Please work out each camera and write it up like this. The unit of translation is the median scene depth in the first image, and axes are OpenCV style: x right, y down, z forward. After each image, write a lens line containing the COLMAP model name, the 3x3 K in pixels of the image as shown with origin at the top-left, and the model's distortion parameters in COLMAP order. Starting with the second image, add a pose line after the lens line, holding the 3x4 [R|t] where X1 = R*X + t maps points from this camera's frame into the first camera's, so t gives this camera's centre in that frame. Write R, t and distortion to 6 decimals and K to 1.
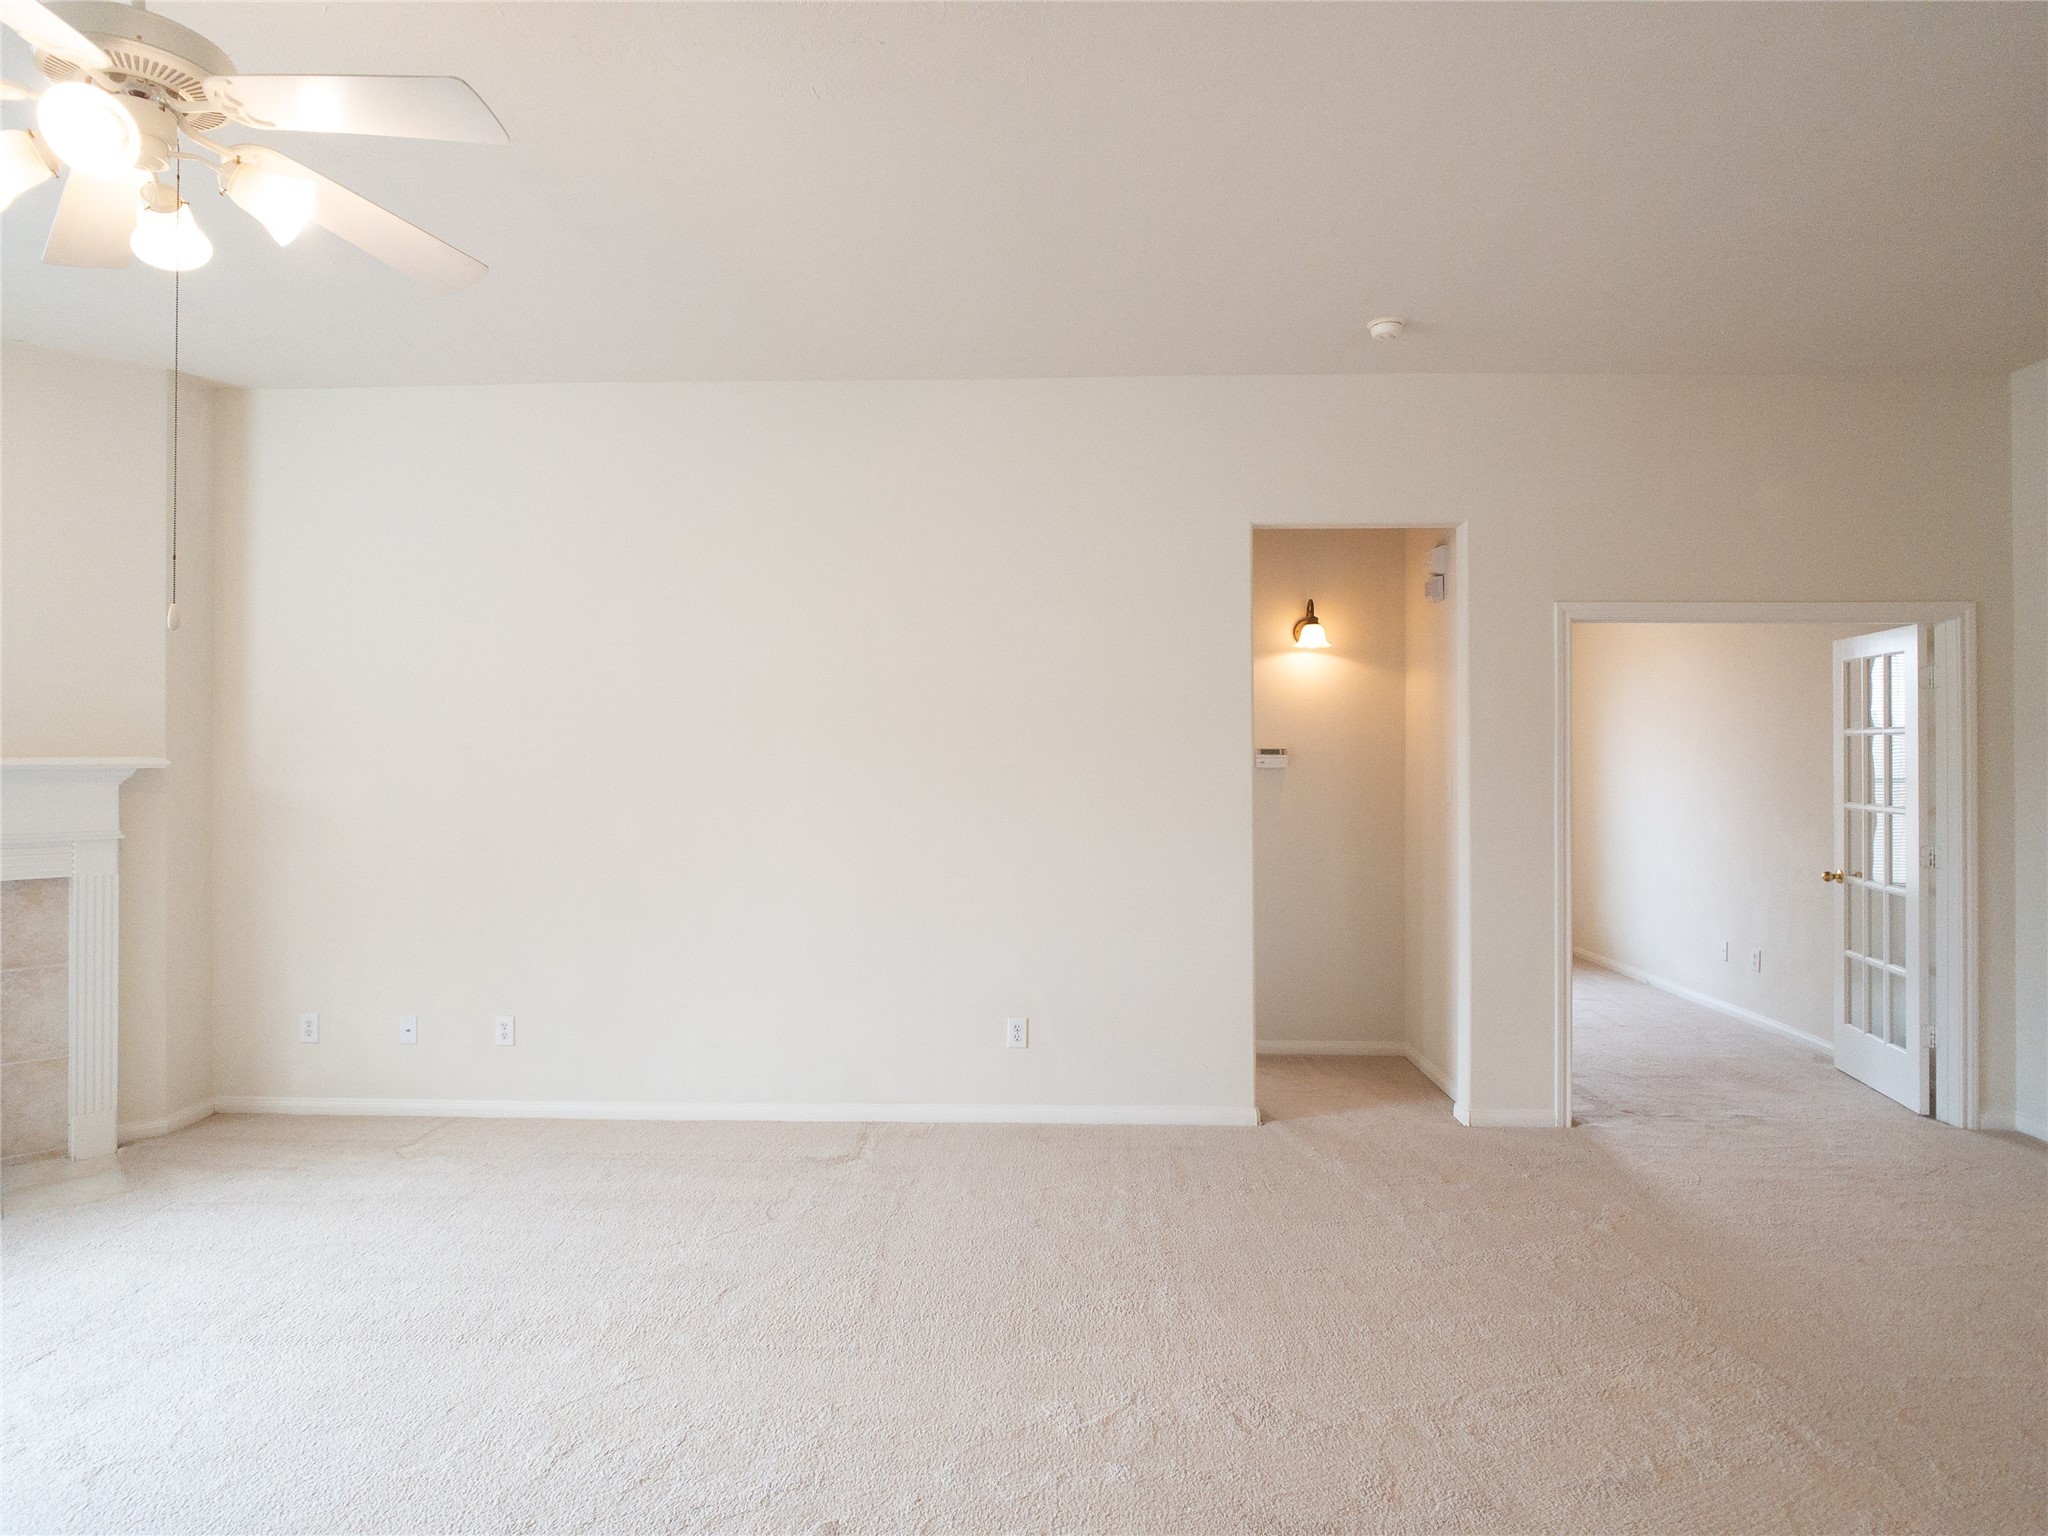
lens RADIAL K [[1172.6, 0, 1030.5], [0, 1172.6, 760.7], [0, 0, 1]] dist [-0.001863, 0.000212]
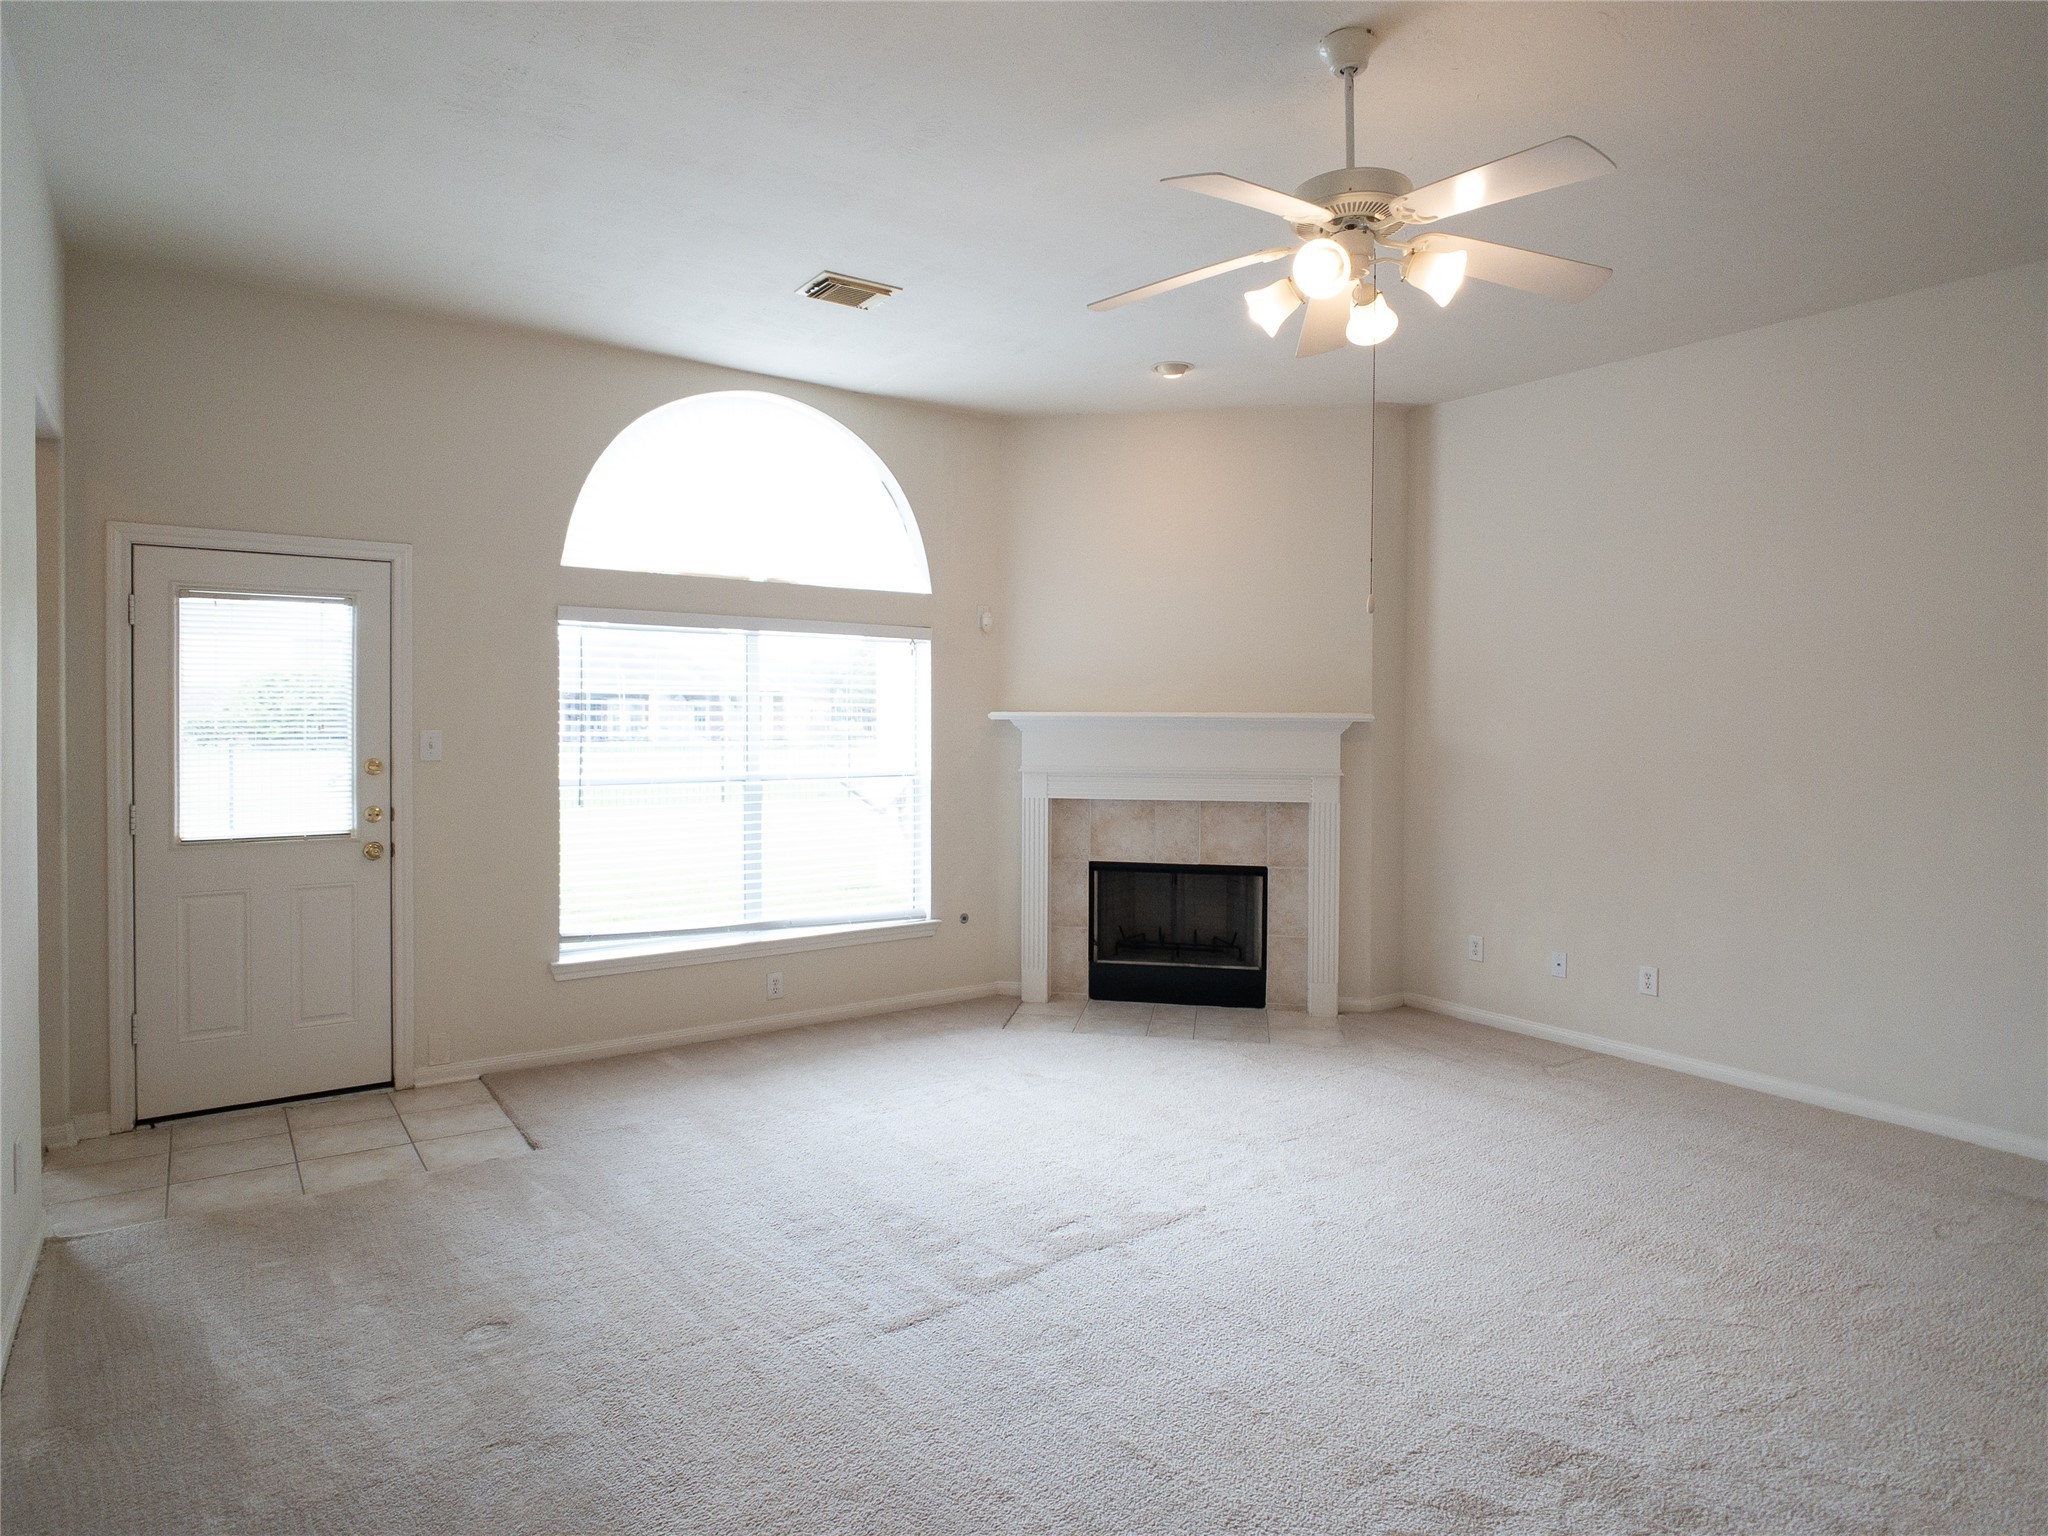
lens RADIAL K [[1166.4, 0, 1020.6], [0, 1166.4, 729.2], [0, 0, 1]] dist [-0.000478, -0.002249]
pose [[0.596270, 0.010375, -0.802717, 0.084023], [-0.001766, 0.999931, 0.011612, 0.001040], [0.802782, -0.005506, 0.596247, -0.096273]]
